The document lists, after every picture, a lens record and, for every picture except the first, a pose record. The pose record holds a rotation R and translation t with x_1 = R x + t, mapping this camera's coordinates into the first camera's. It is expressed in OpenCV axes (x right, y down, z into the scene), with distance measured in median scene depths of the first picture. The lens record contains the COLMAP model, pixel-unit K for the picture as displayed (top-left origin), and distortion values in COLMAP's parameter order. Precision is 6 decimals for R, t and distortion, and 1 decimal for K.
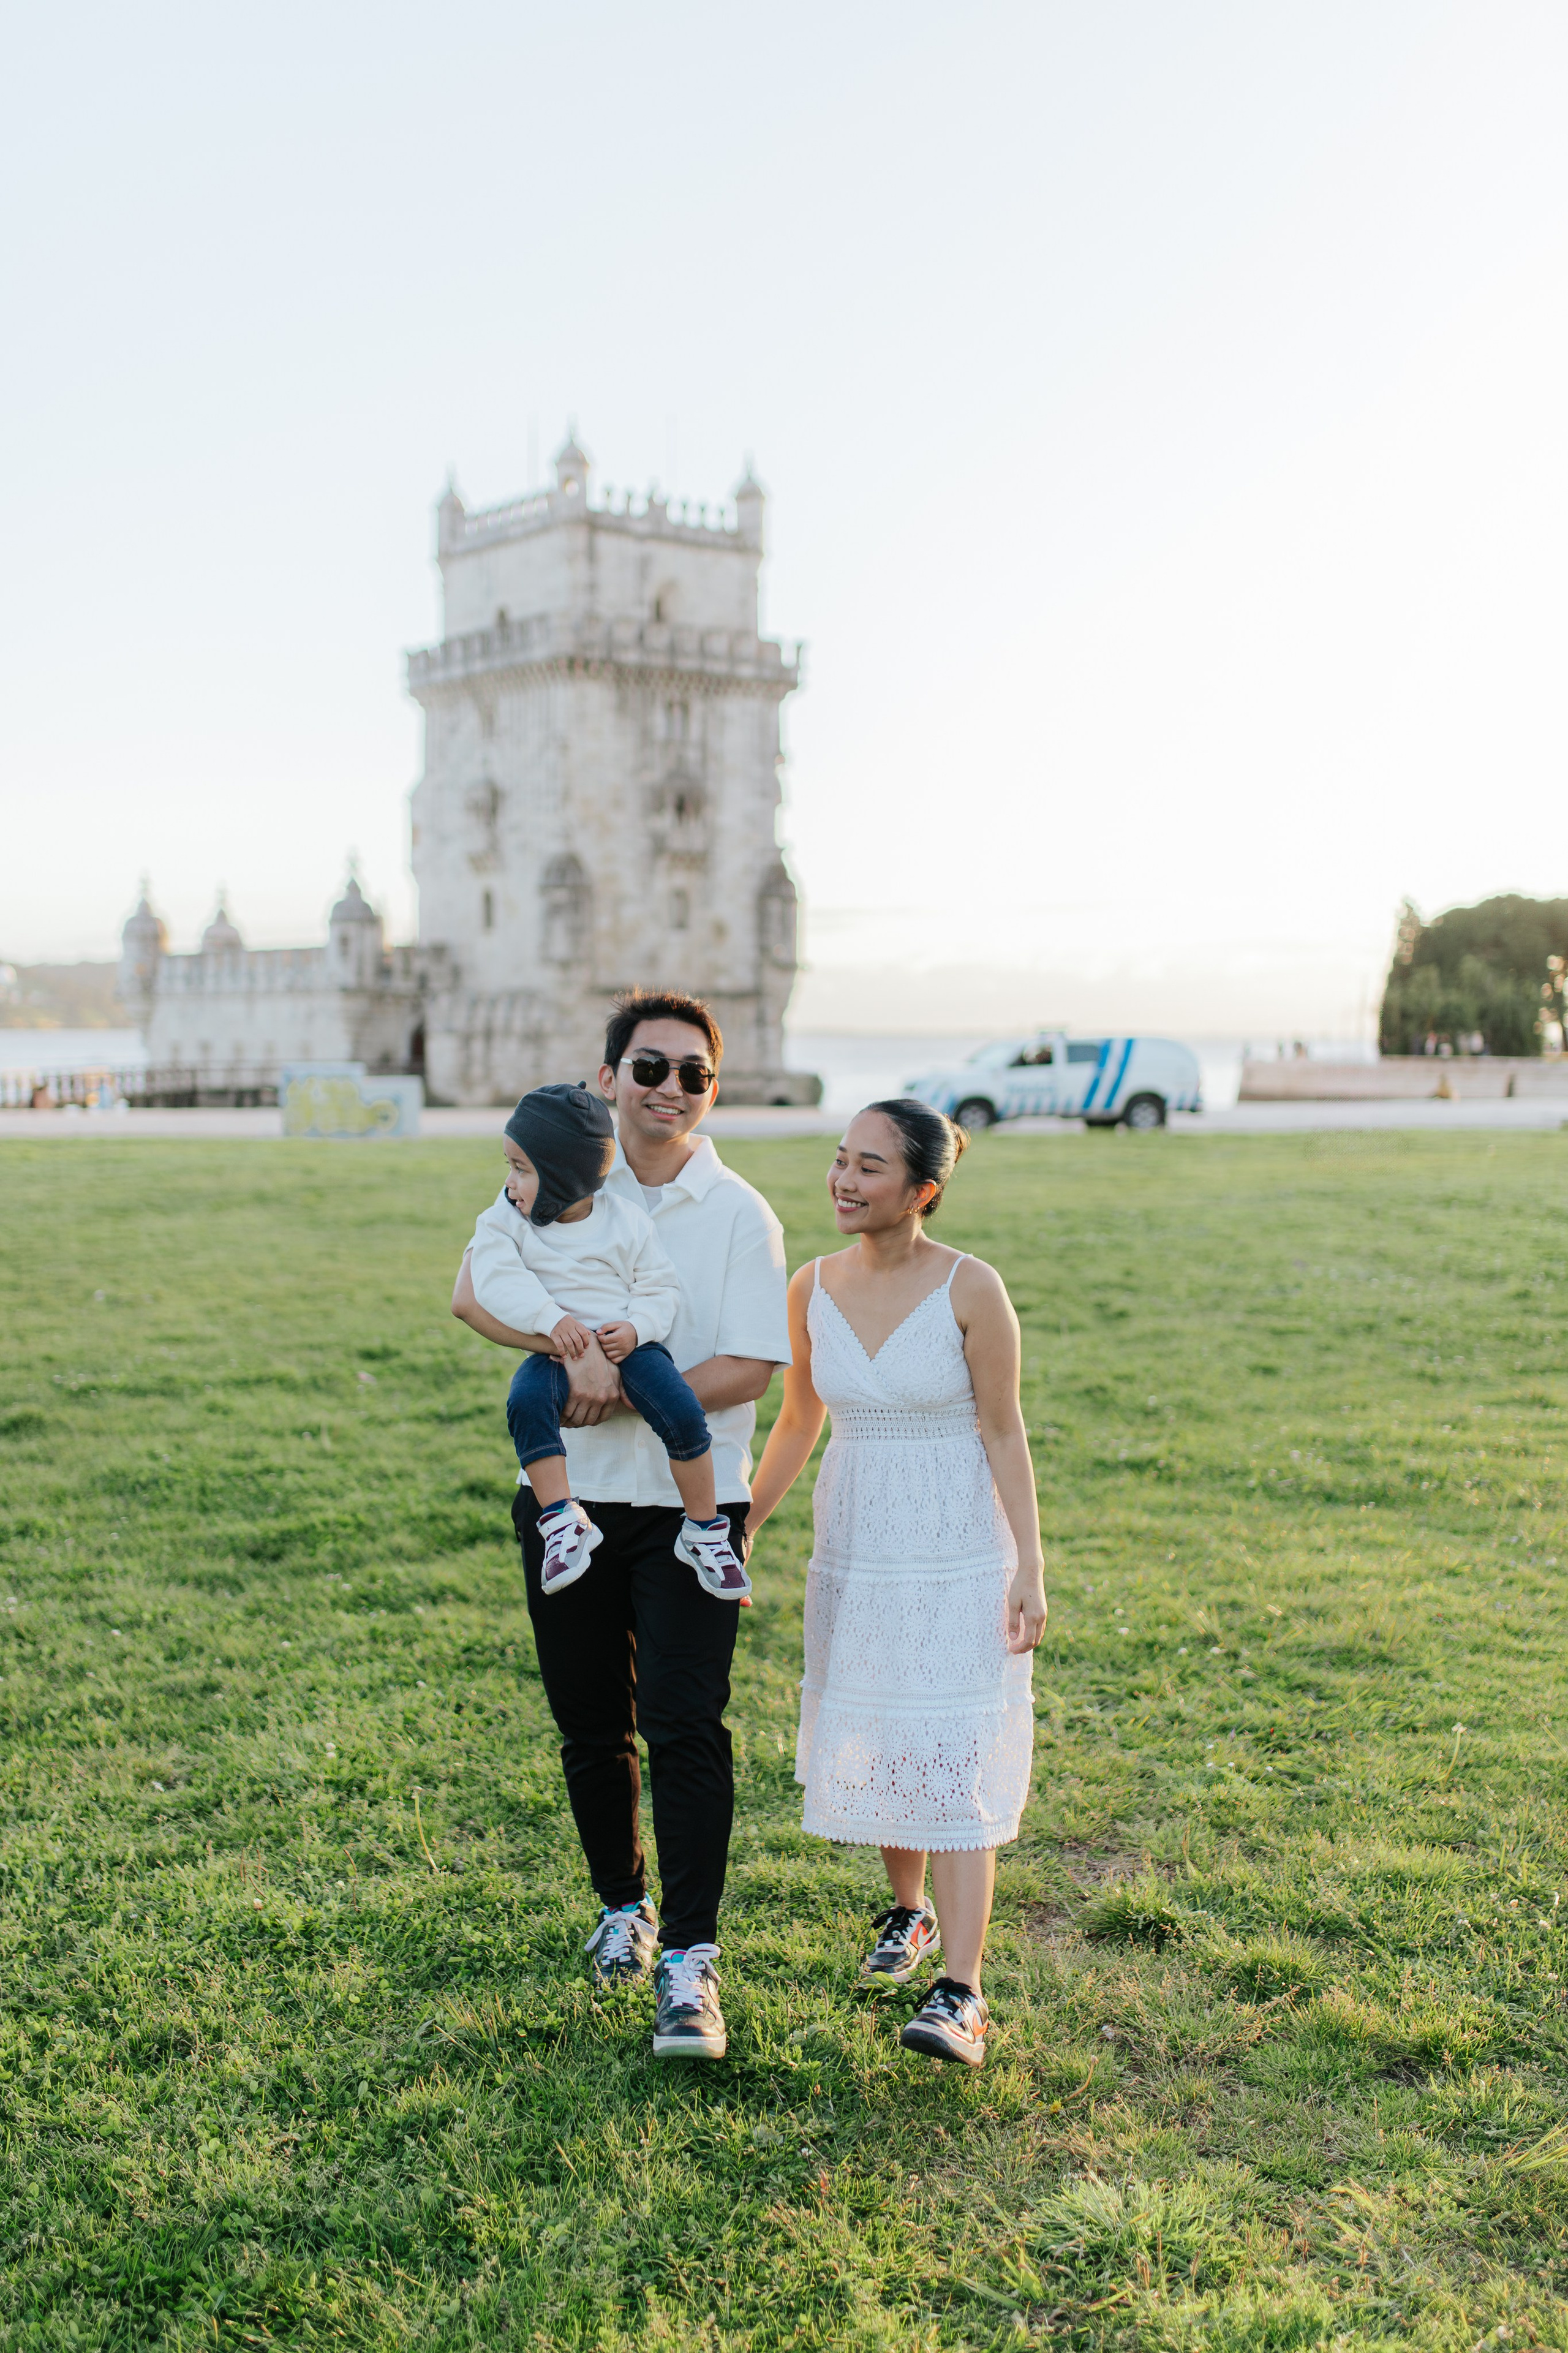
lens RADIAL K [[2365.7, 0, 784.0], [0, 2365.7, 1176.5], [0, 0, 1]] dist [0.011164, 0.001327]
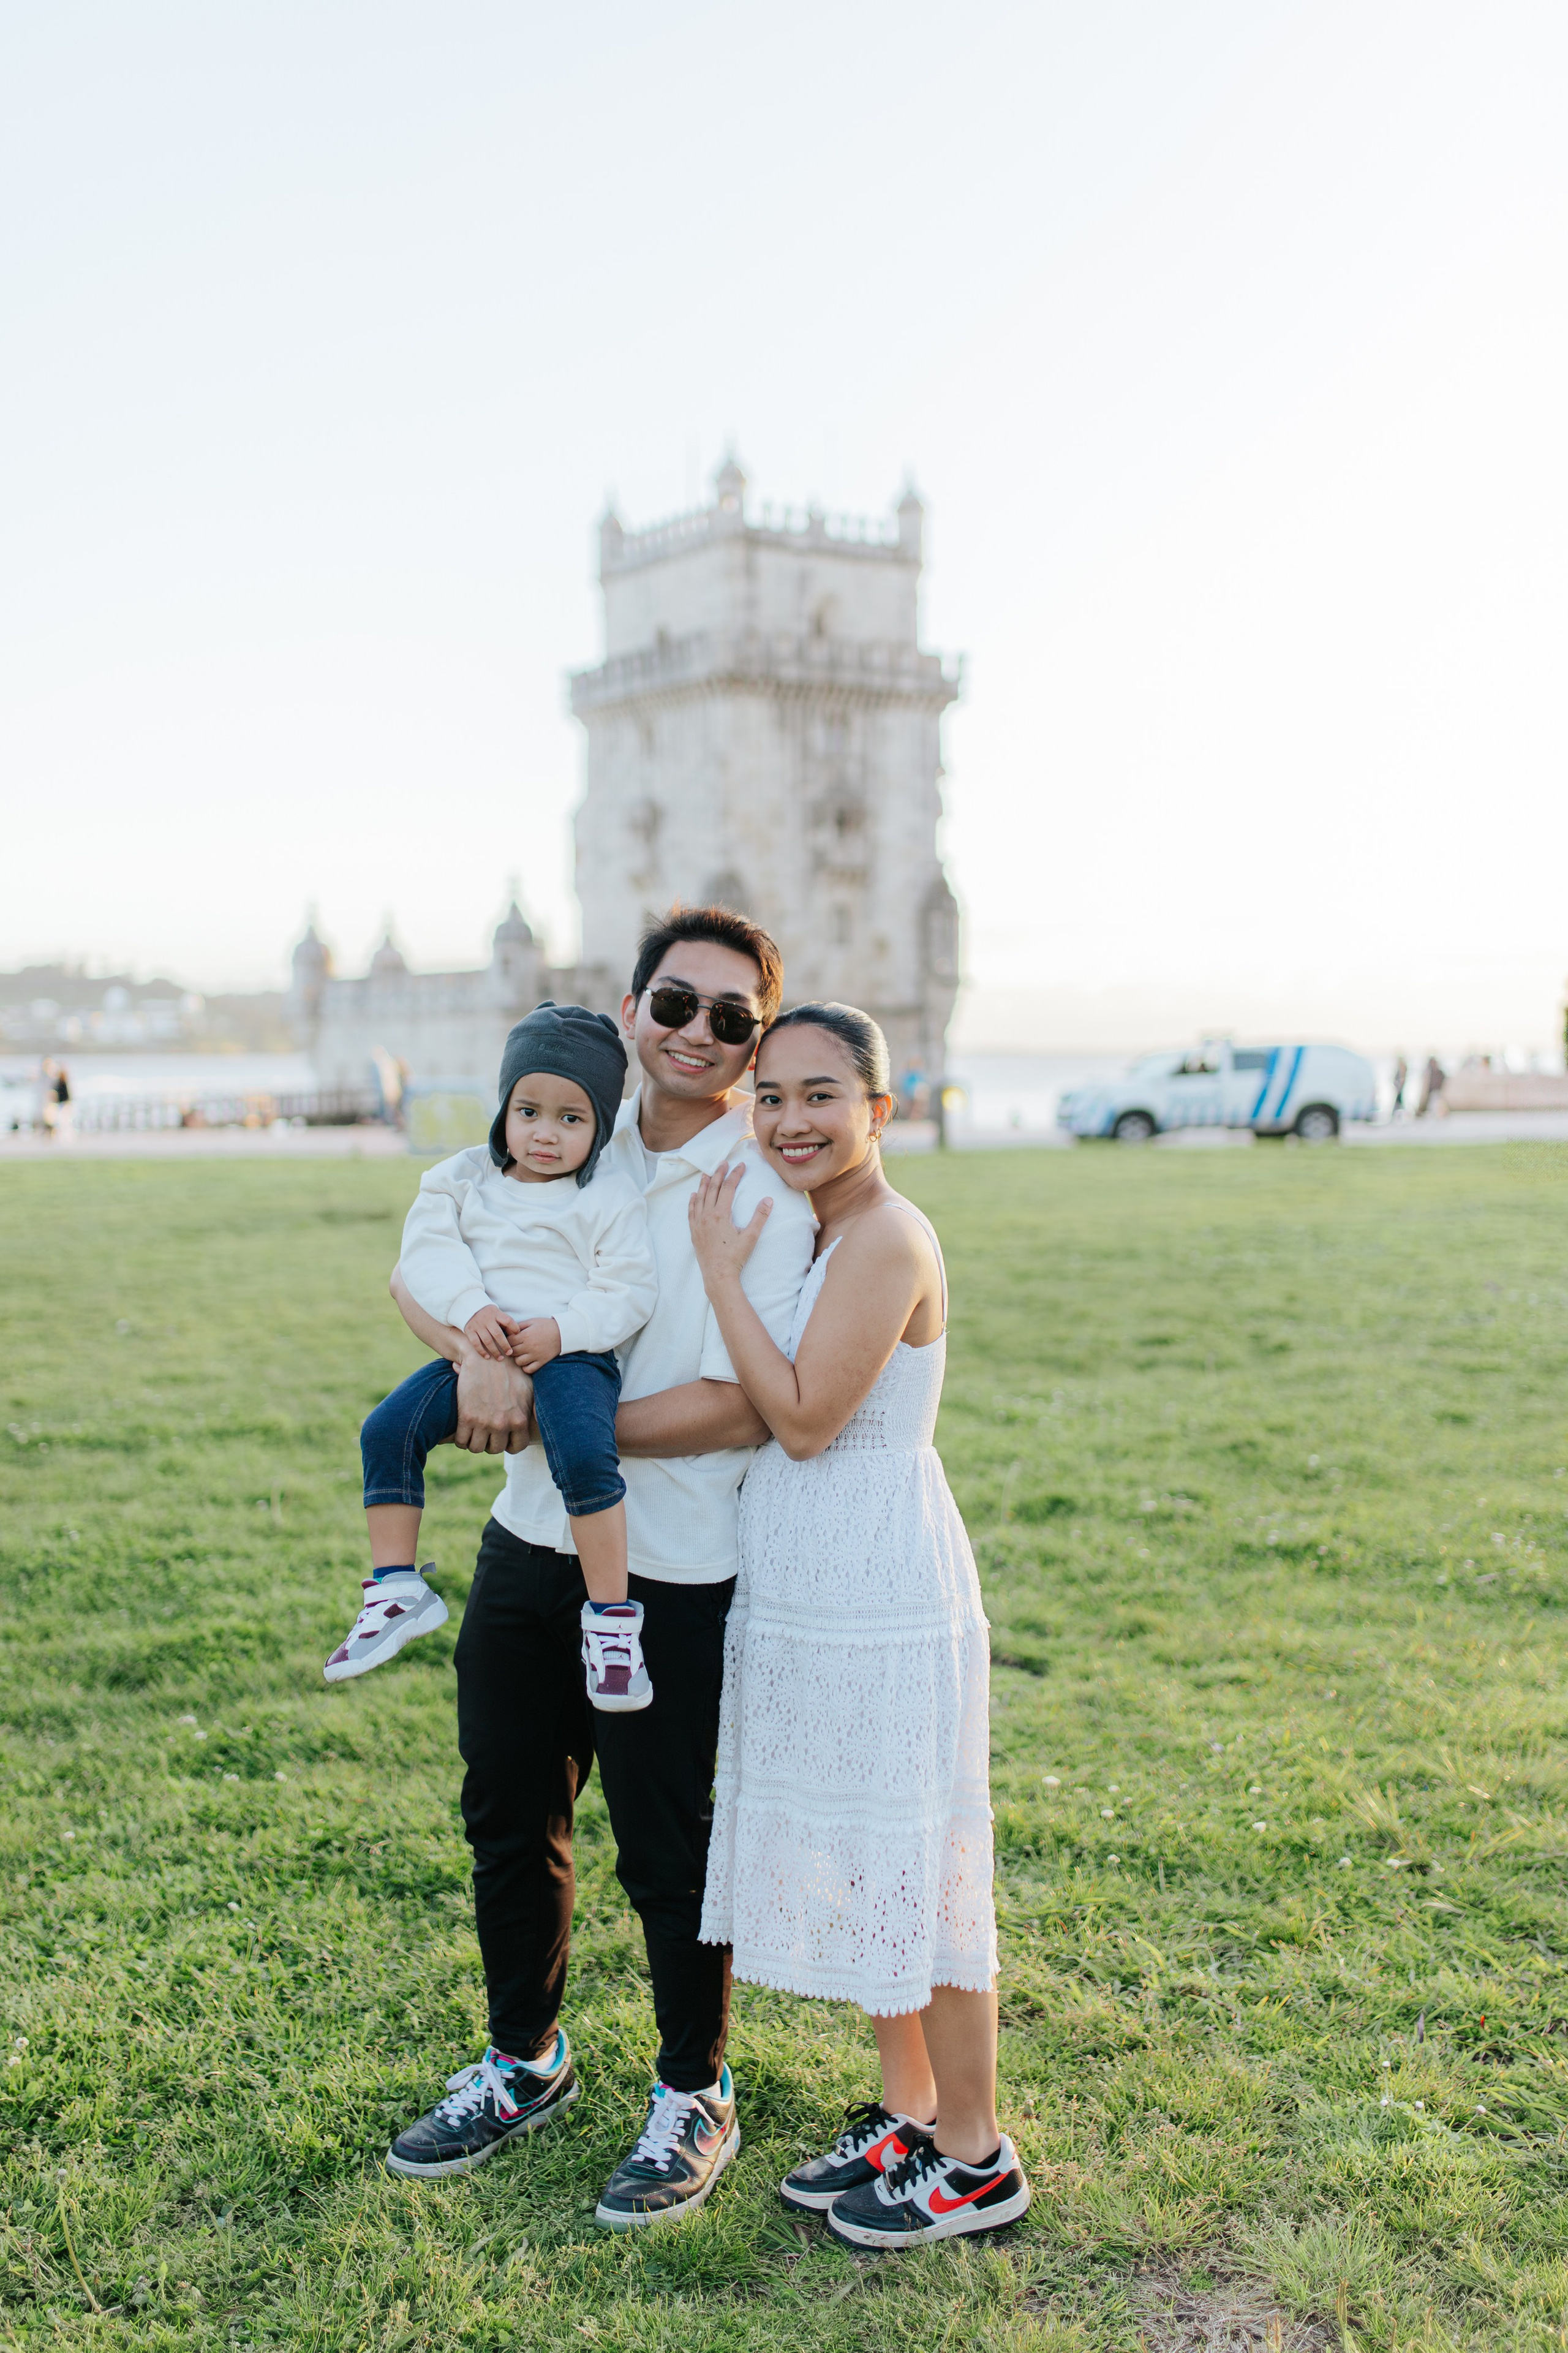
lens RADIAL K [[2341.2, 0, 780.2], [0, 2341.2, 1172.0], [0, 0, 1]] dist [0.003530, 0.000168]
pose [[0.997073, -0.006509, -0.076172, 0.019708], [0.005705, 0.999926, -0.010779, 0.002212], [0.076236, 0.010313, 0.997036, 0.104689]]
